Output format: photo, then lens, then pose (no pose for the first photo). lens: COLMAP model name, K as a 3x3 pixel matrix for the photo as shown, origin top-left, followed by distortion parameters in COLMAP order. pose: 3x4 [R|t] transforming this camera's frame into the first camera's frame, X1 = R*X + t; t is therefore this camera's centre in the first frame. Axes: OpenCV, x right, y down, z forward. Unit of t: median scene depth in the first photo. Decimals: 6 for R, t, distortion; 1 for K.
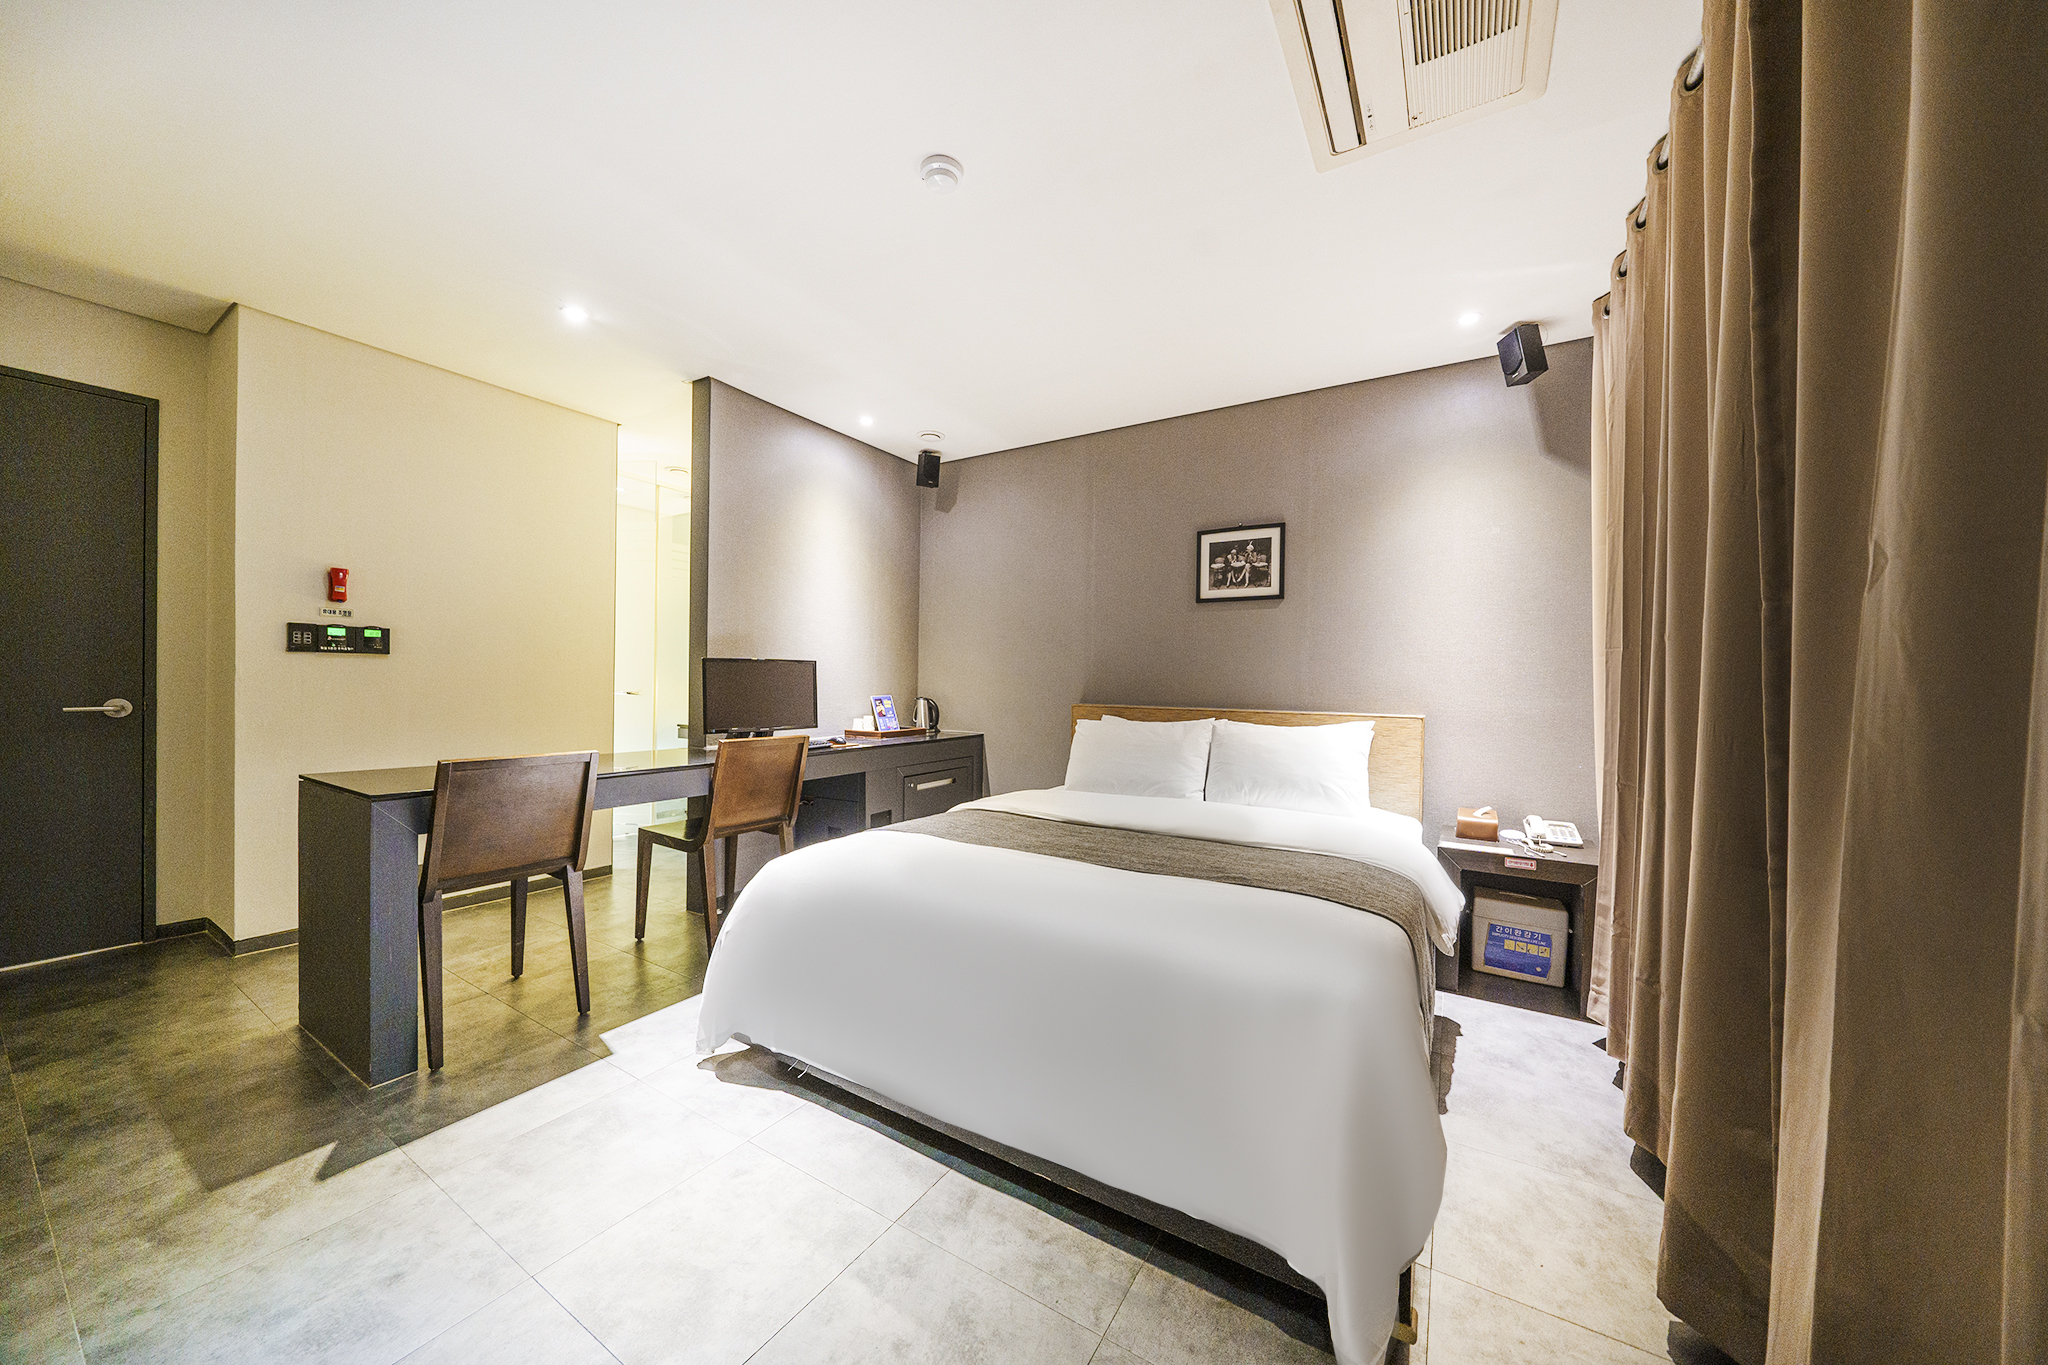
lens RADIAL K [[708.9, 0, 1024.0], [0, 708.9, 682.5], [0, 0, 1]] dist [-0.000532, 0.000063]
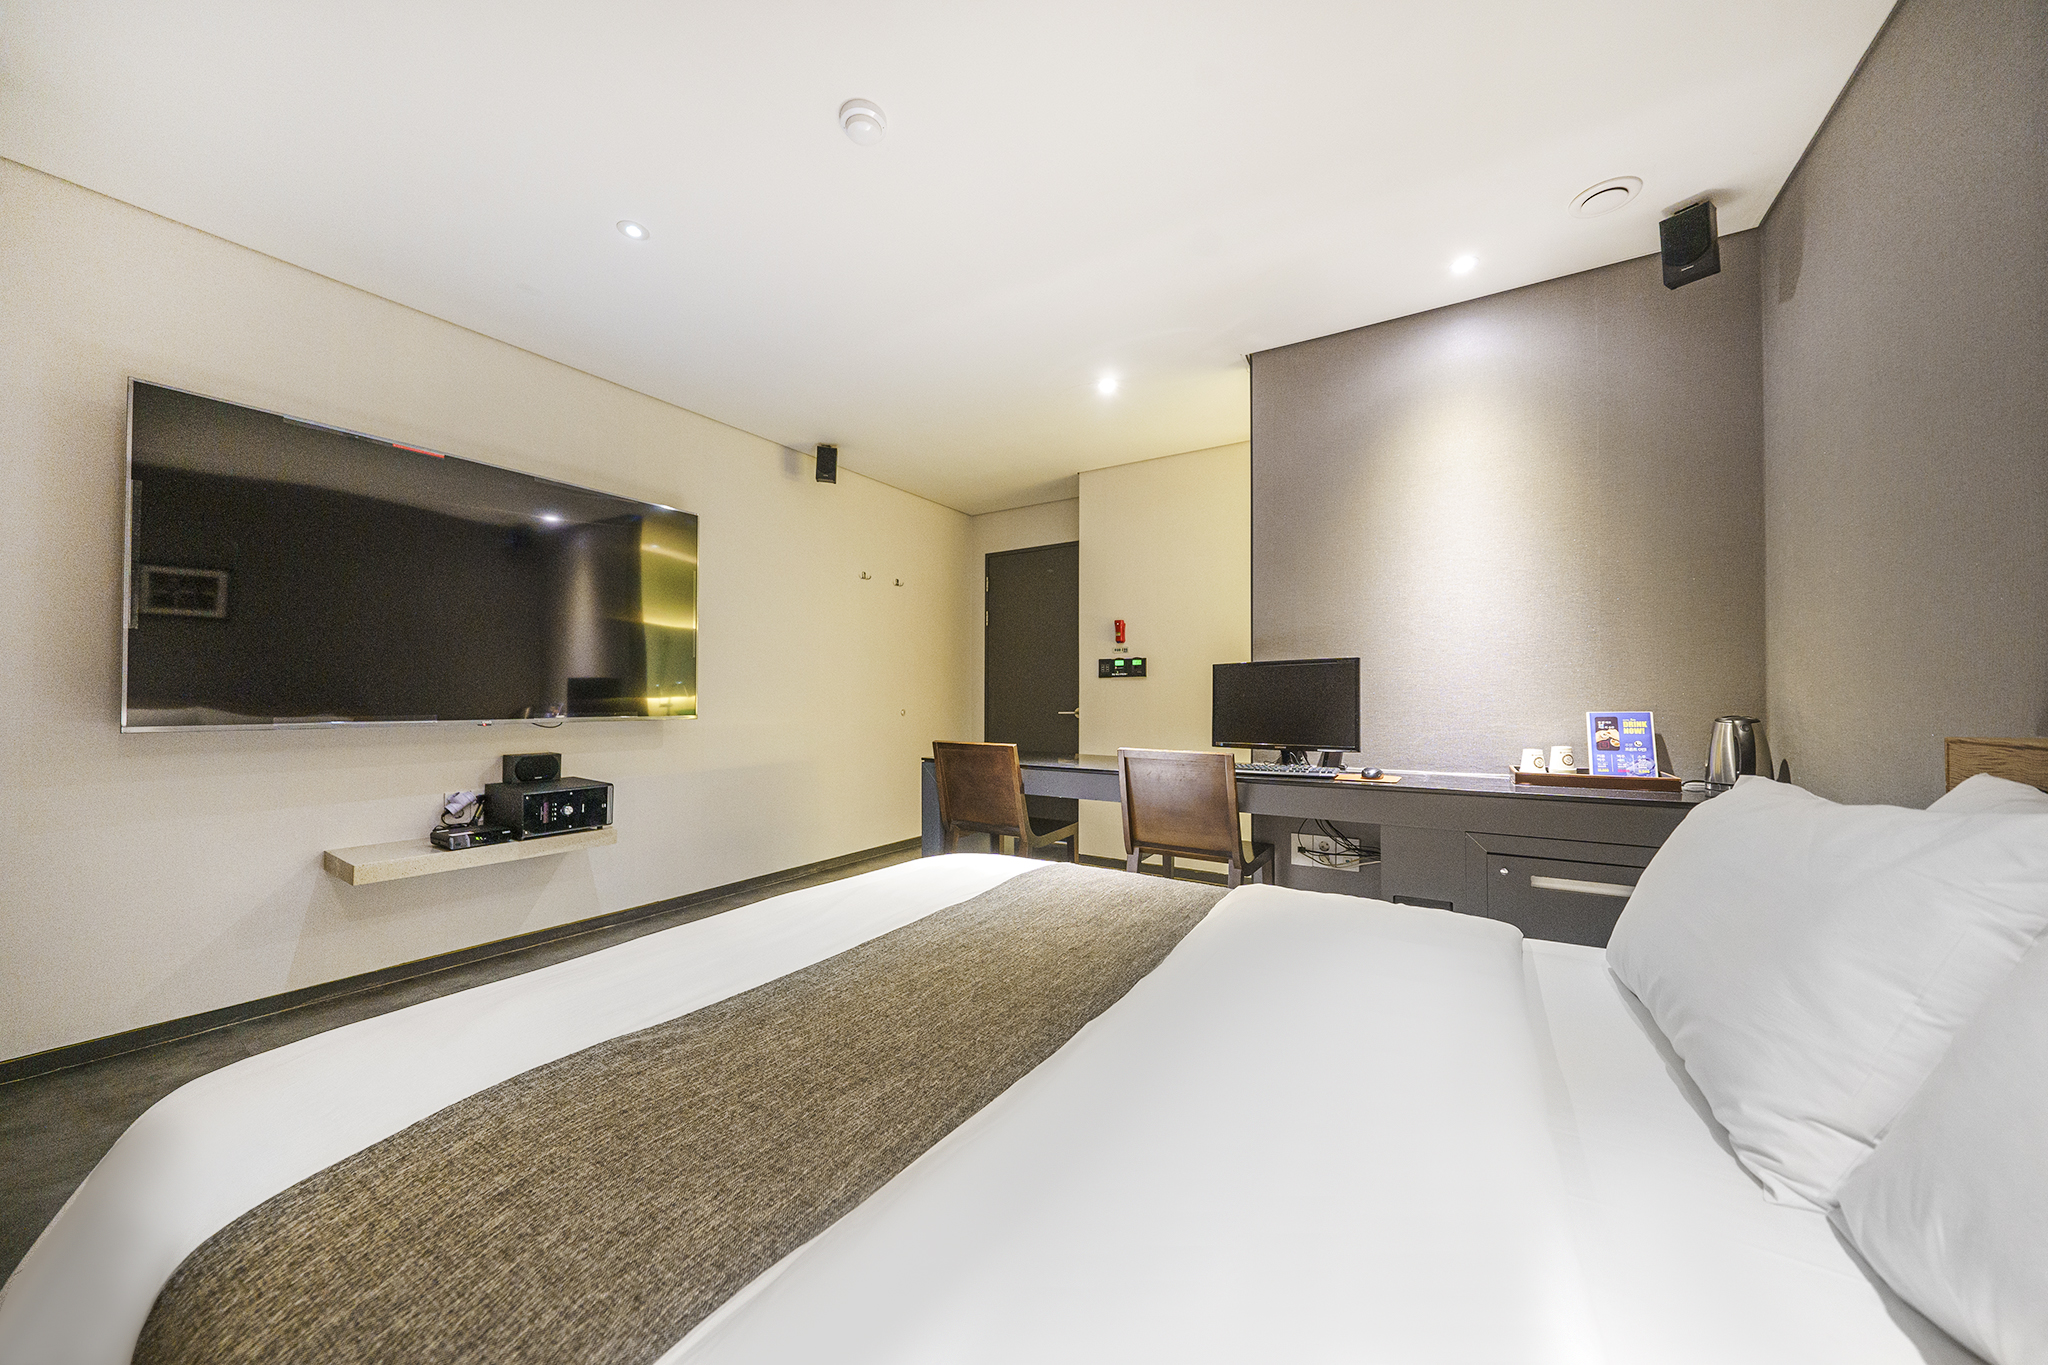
lens RADIAL K [[705.7, 0, 1011.9], [0, 705.7, 700.5], [0, 0, 1]] dist [-0.000743, -0.000056]
pose [[-0.015856, -0.005664, -0.999858, 0.504752], [0.007717, 0.999953, -0.005787, 0.013463], [0.999845, -0.007807, -0.015812, 0.784517]]
